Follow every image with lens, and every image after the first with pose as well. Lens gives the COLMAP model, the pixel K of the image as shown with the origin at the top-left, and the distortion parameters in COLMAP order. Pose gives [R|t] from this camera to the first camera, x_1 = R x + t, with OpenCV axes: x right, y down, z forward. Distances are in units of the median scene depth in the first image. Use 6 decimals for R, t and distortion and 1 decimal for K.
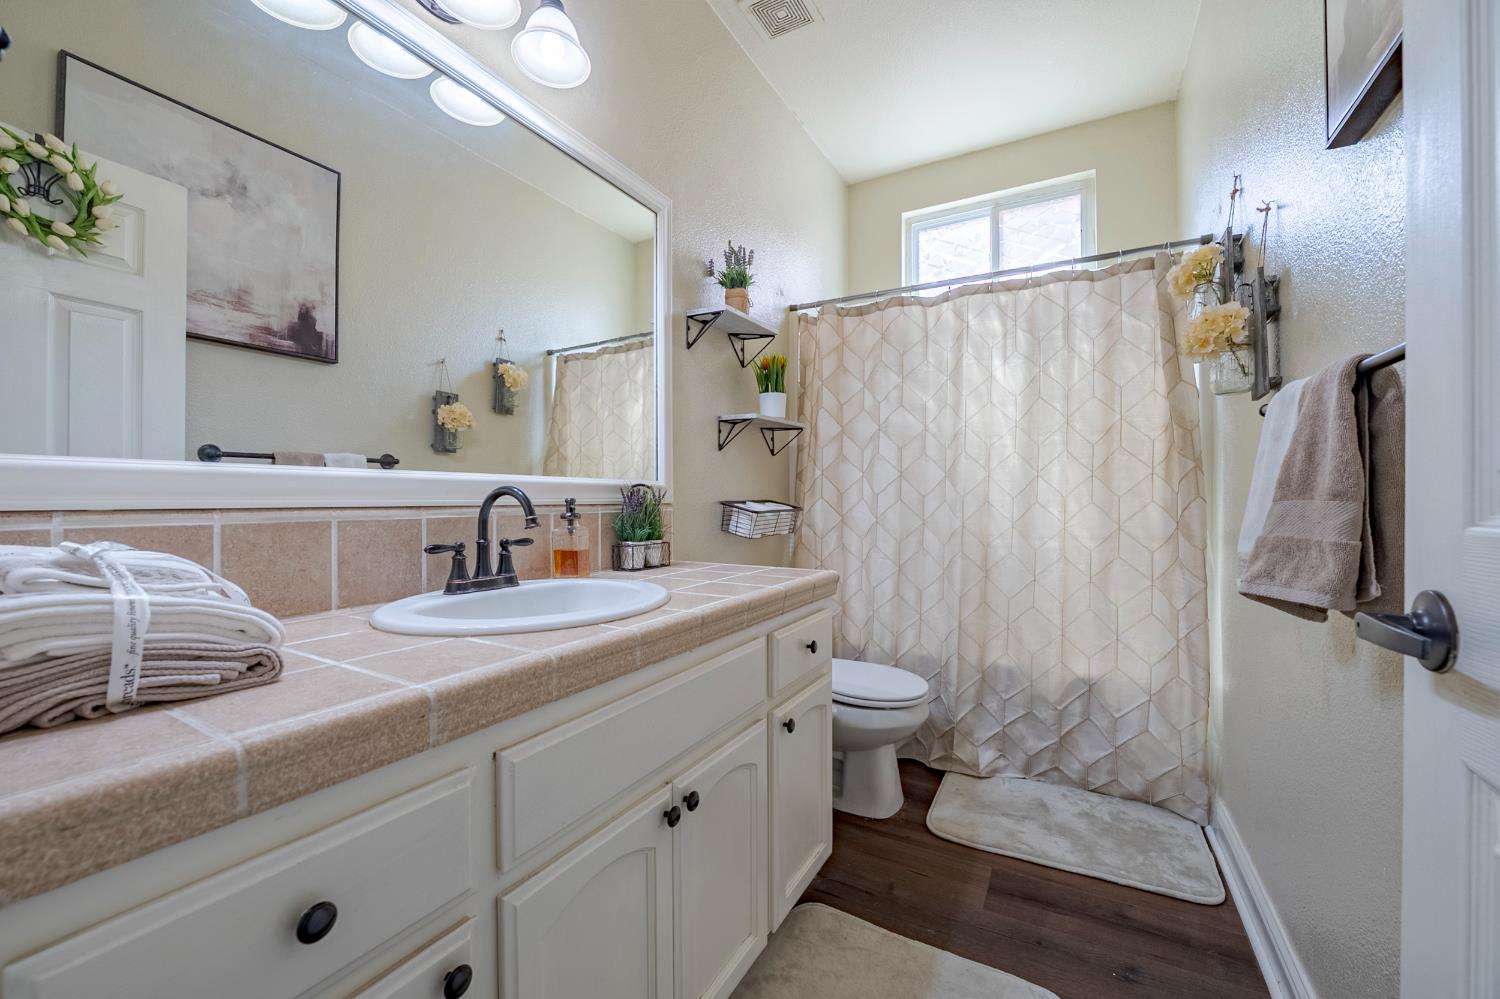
lens RADIAL K [[595.2, 0, 750.0], [0, 595.2, 499.5], [0, 0, 1]] dist [-0.012477, 0.000432]
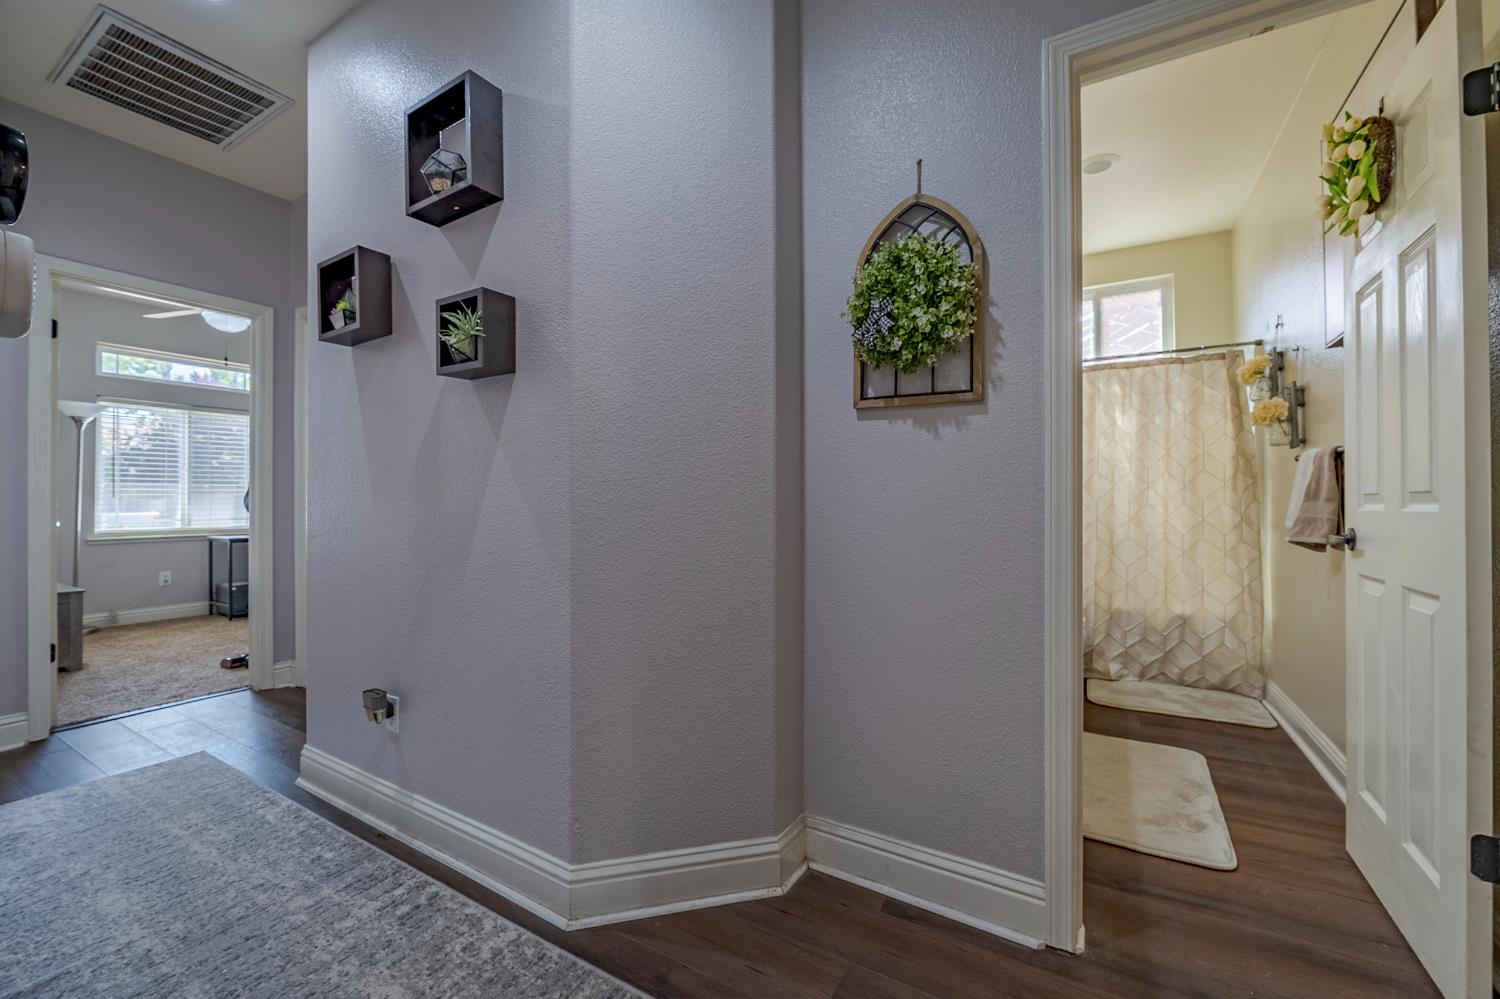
lens RADIAL K [[596.2, 0, 750.0], [0, 596.2, 499.5], [0, 0, 1]] dist [-0.007626, 0.000152]
pose [[0.999758, -0.002120, -0.021887, -0.574477], [0.001955, 0.999969, -0.007564, 0.002500], [0.021903, 0.007519, 0.999732, -0.640905]]
